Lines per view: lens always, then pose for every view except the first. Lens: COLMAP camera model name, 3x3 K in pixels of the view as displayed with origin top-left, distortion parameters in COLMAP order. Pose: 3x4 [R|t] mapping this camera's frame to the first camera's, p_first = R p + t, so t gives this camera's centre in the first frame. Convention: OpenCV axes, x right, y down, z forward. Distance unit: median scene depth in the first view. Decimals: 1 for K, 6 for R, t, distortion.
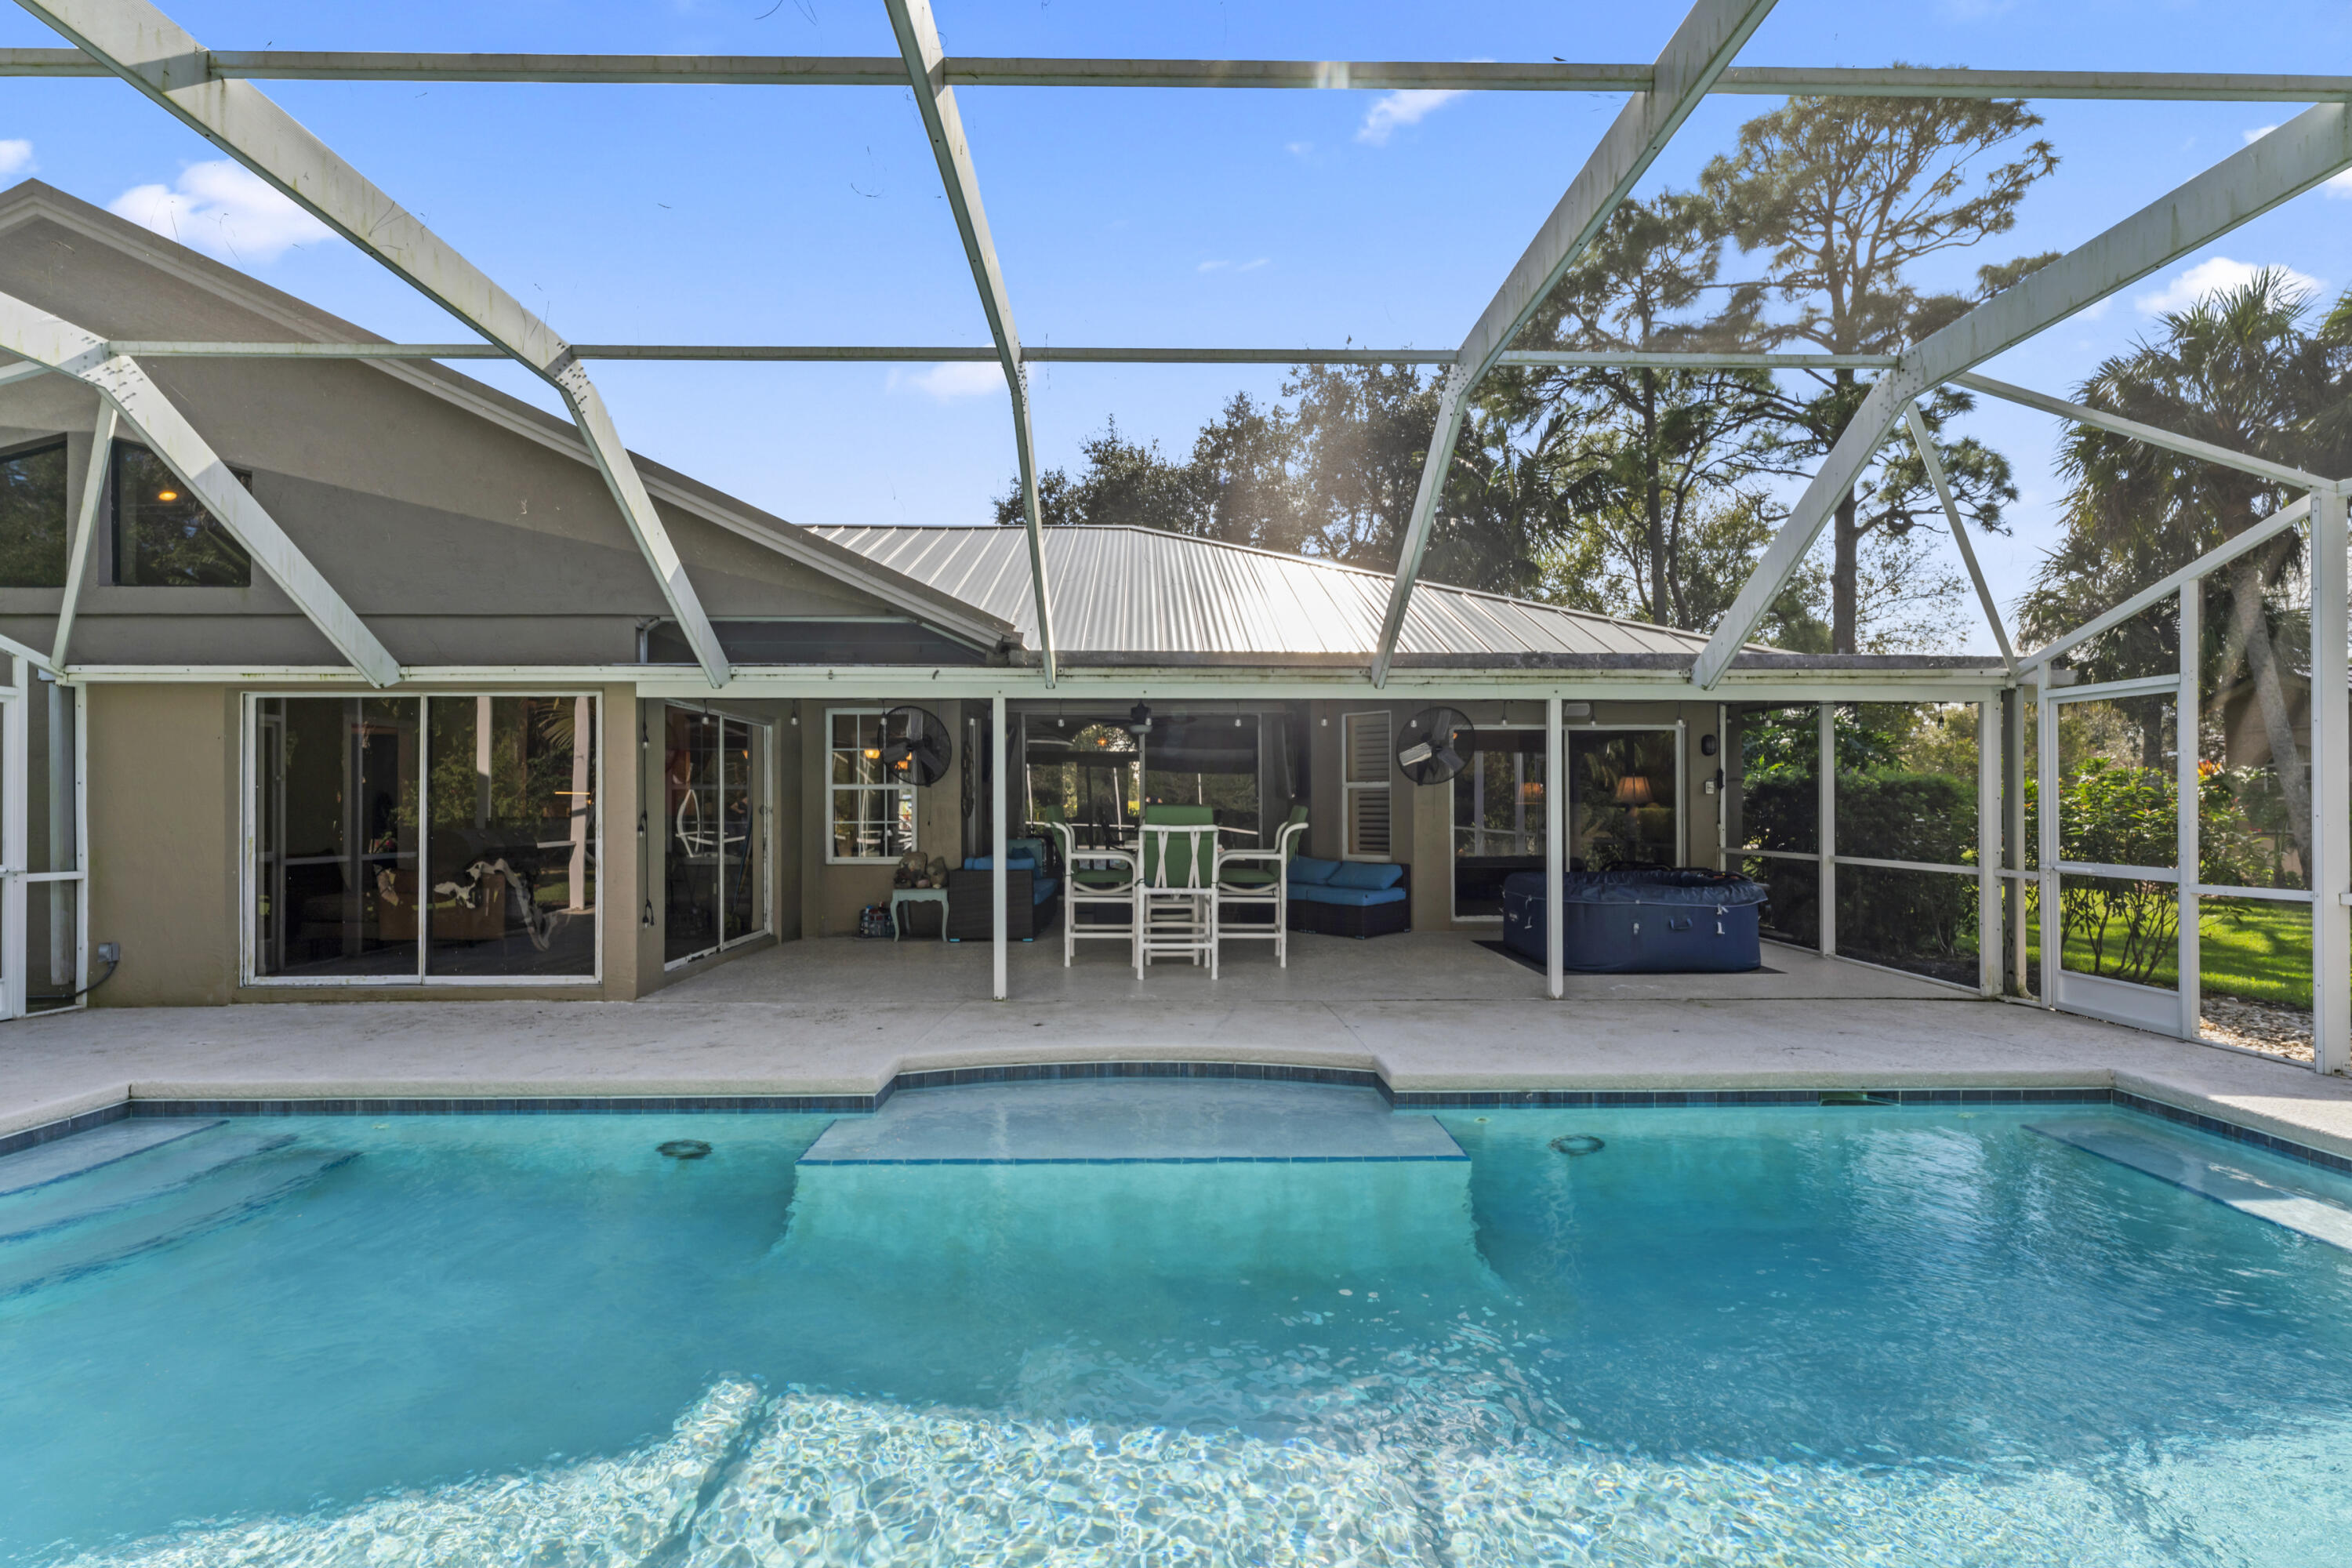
lens RADIAL K [[1058.9, 0, 1166.6], [0, 1058.9, 796.0], [0, 0, 1]] dist [-0.002020, 0.001753]
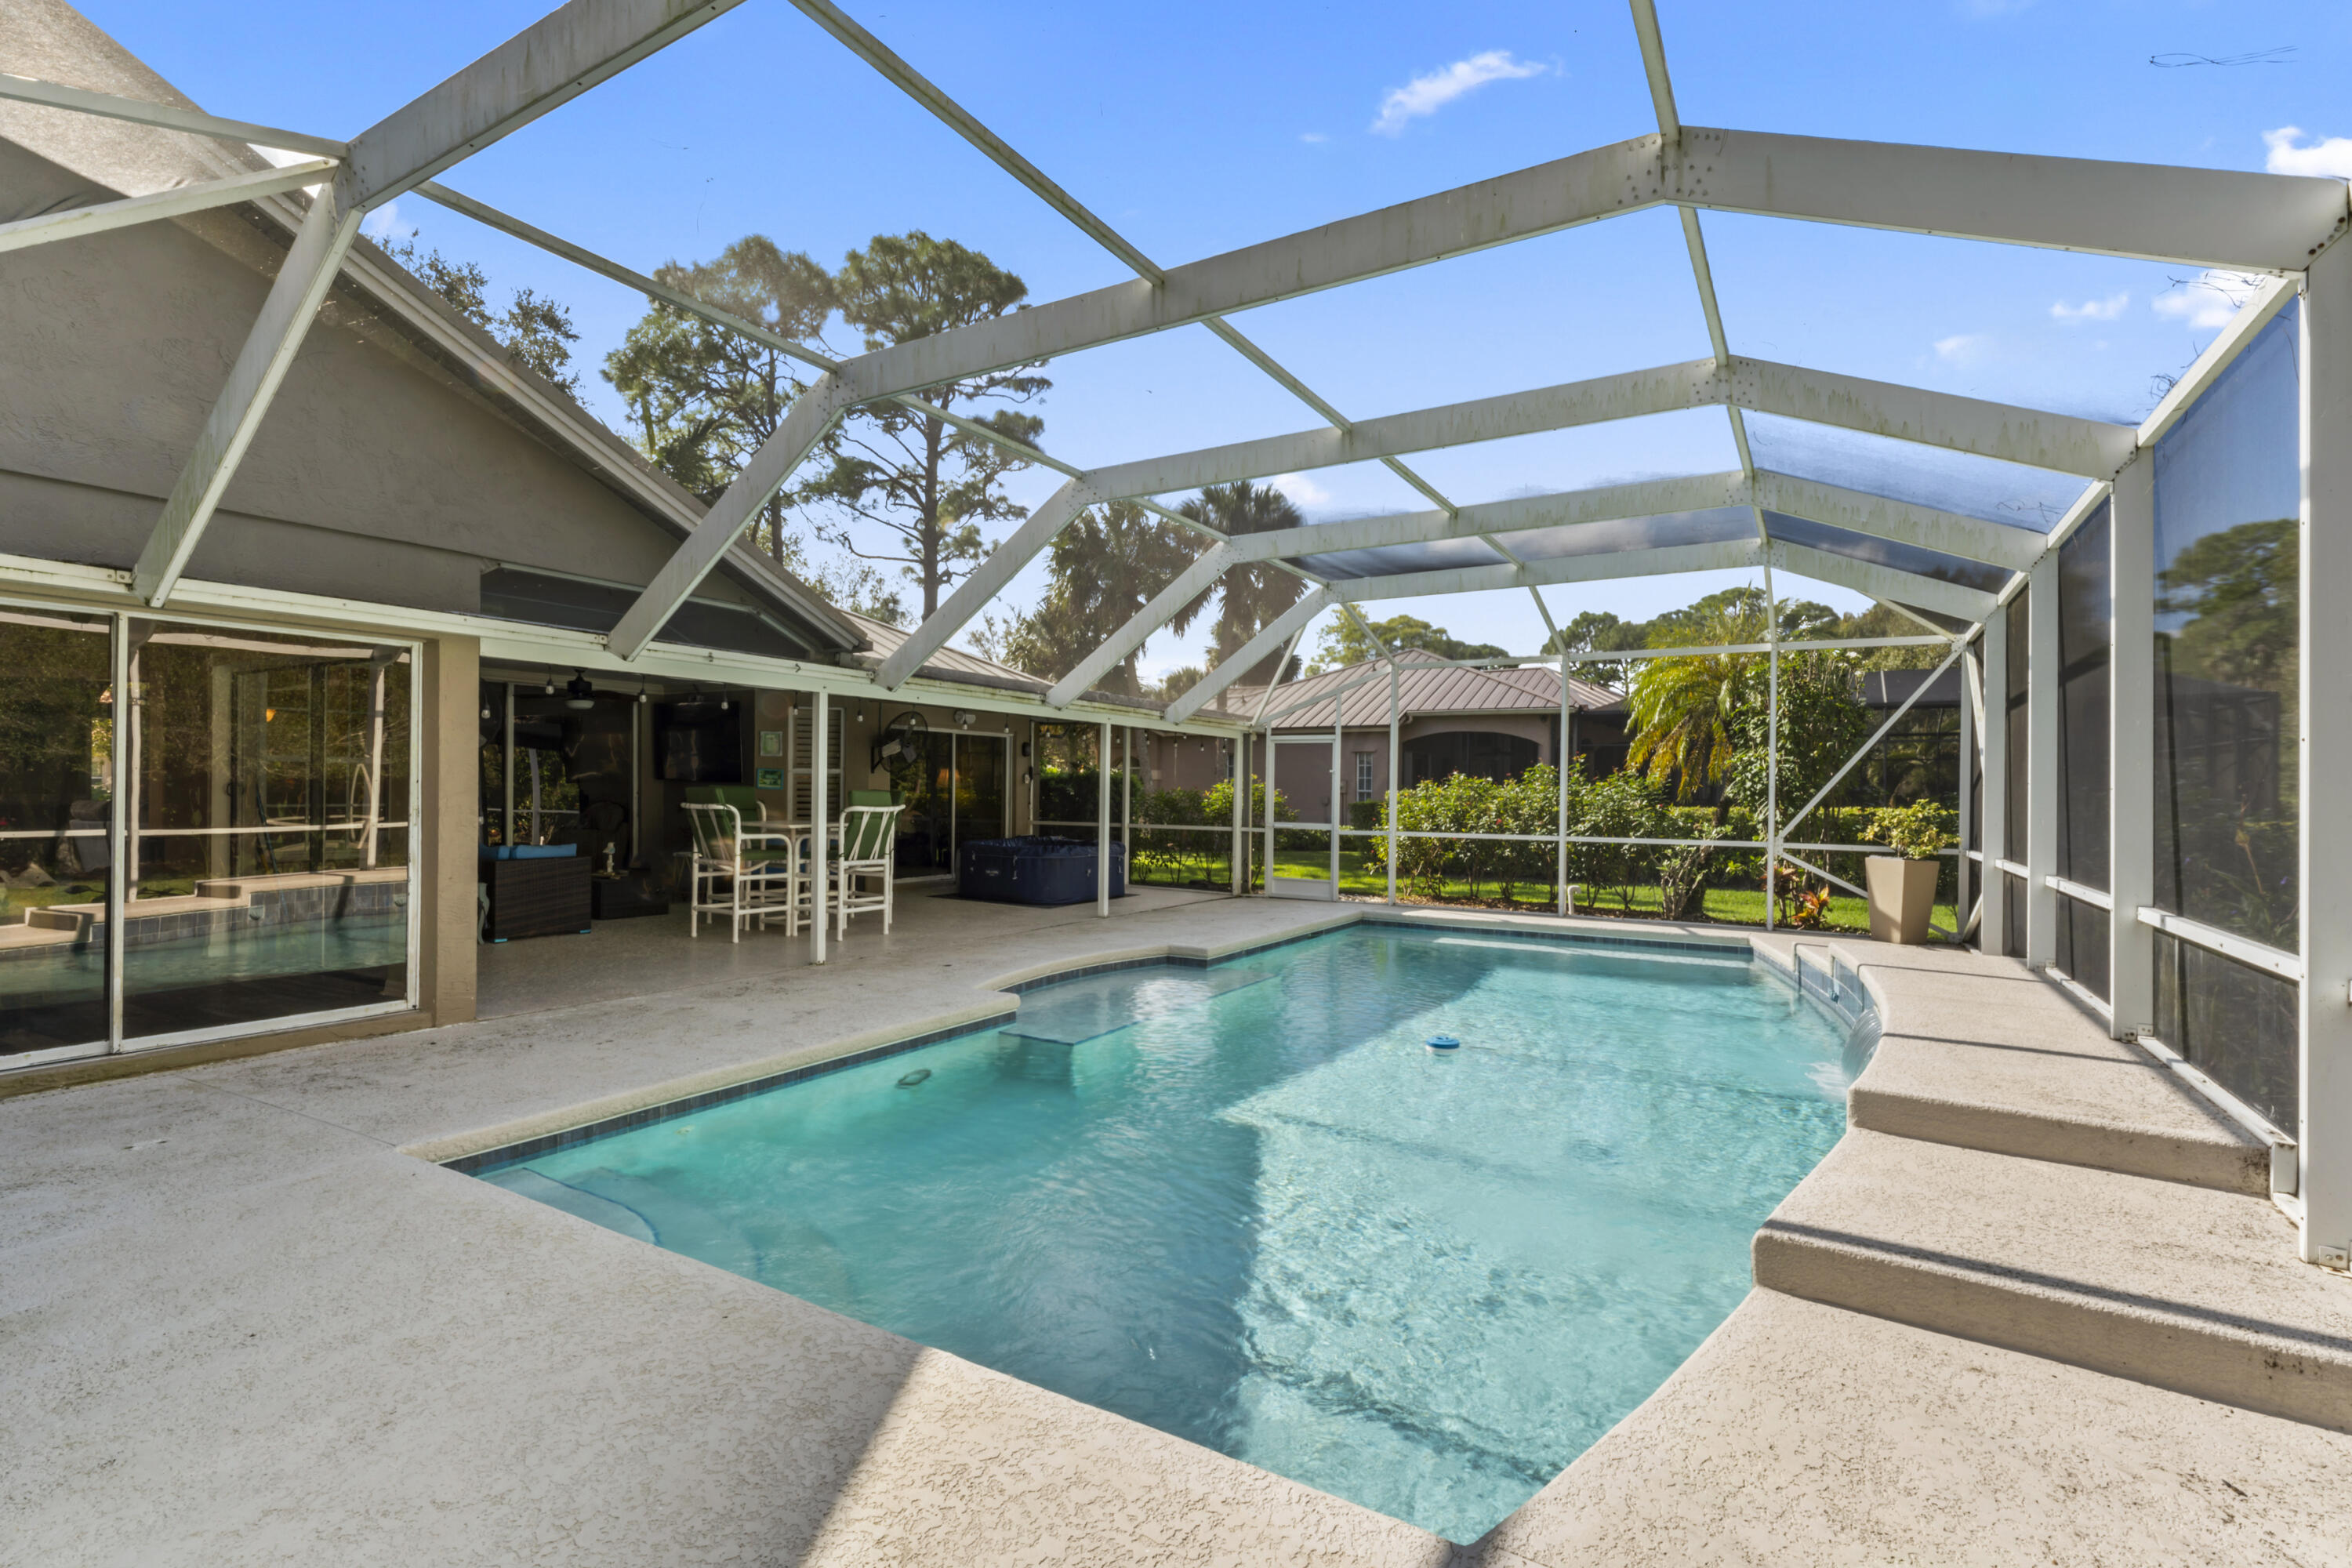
lens RADIAL K [[1058.9, 0, 1186.3], [0, 1058.9, 792.8], [0, 0, 1]] dist [-0.002020, 0.001753]
pose [[0.527907, 0.005252, 0.849286, -0.617380], [-0.019160, 0.999800, 0.005728, -0.000695], [-0.849086, -0.019296, 0.527902, 0.058273]]
